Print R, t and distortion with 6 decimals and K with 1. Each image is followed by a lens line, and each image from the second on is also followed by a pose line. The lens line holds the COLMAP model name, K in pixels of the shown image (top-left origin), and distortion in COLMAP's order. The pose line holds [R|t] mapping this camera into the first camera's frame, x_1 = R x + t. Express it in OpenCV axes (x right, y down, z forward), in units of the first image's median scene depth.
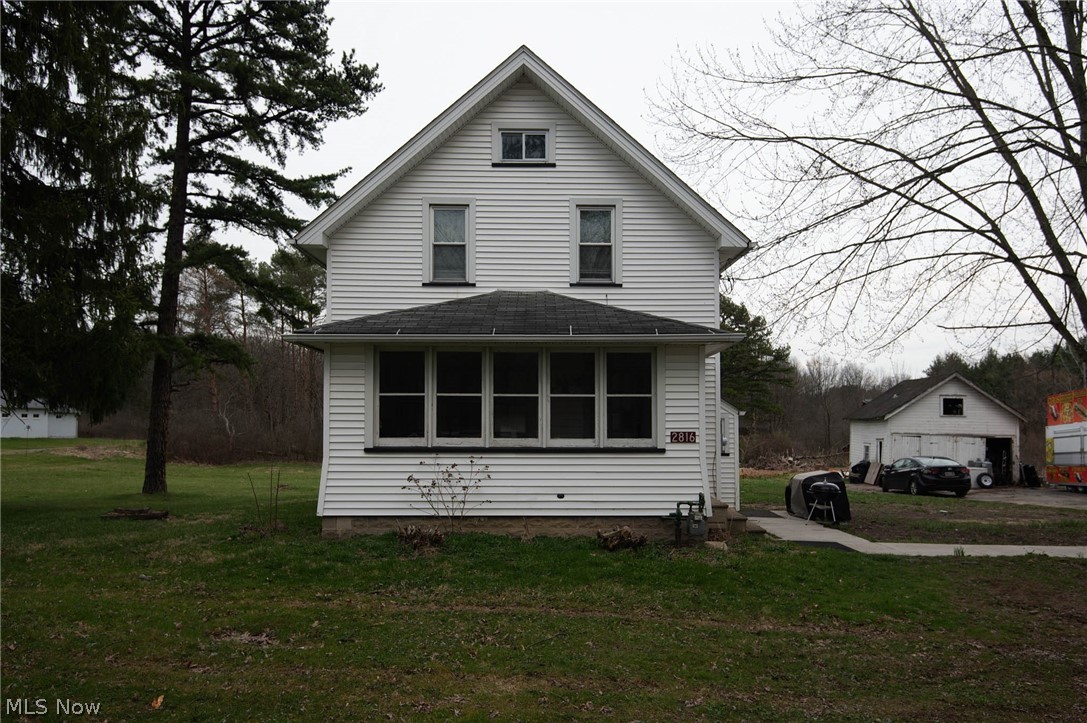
lens RADIAL K [[700.4, 0, 546.1], [0, 700.4, 392.7], [0, 0, 1]] dist [0.009099, 0.002803]
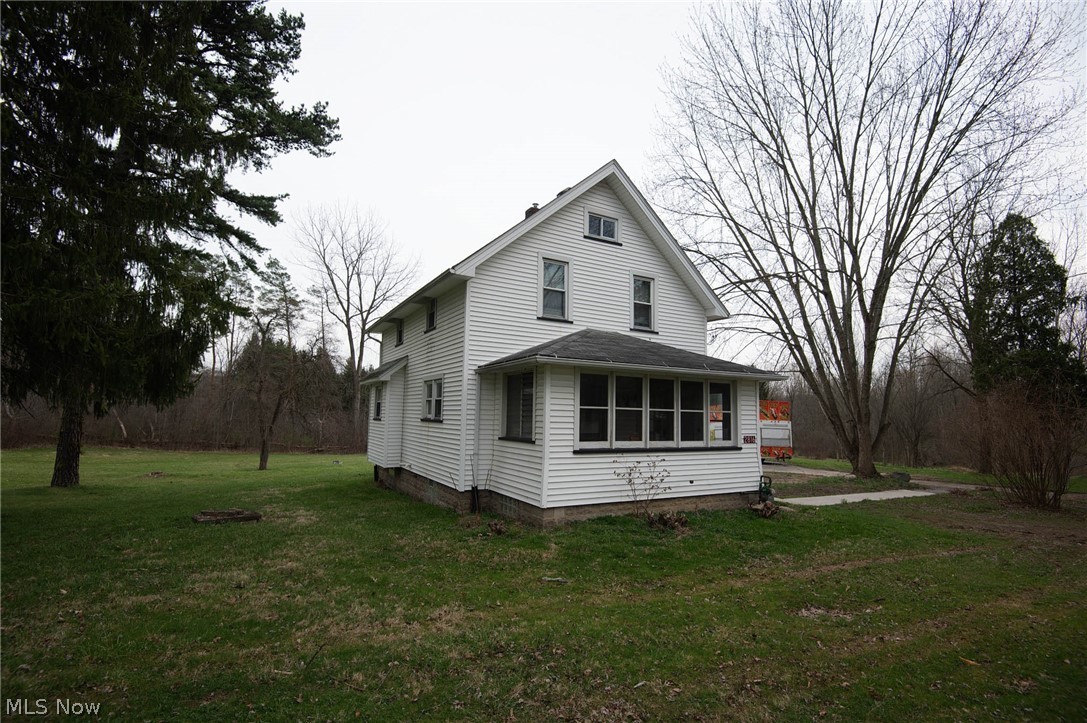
lens RADIAL K [[504.2, 0, 546.0], [0, 504.2, 361.1], [0, 0, 1]] dist [-0.006127, -0.017552]
pose [[0.881447, 0.066162, 0.467626, -0.591305], [-0.038262, 0.996888, -0.068924, -0.012613], [-0.470731, 0.042861, 0.881235, 0.181276]]
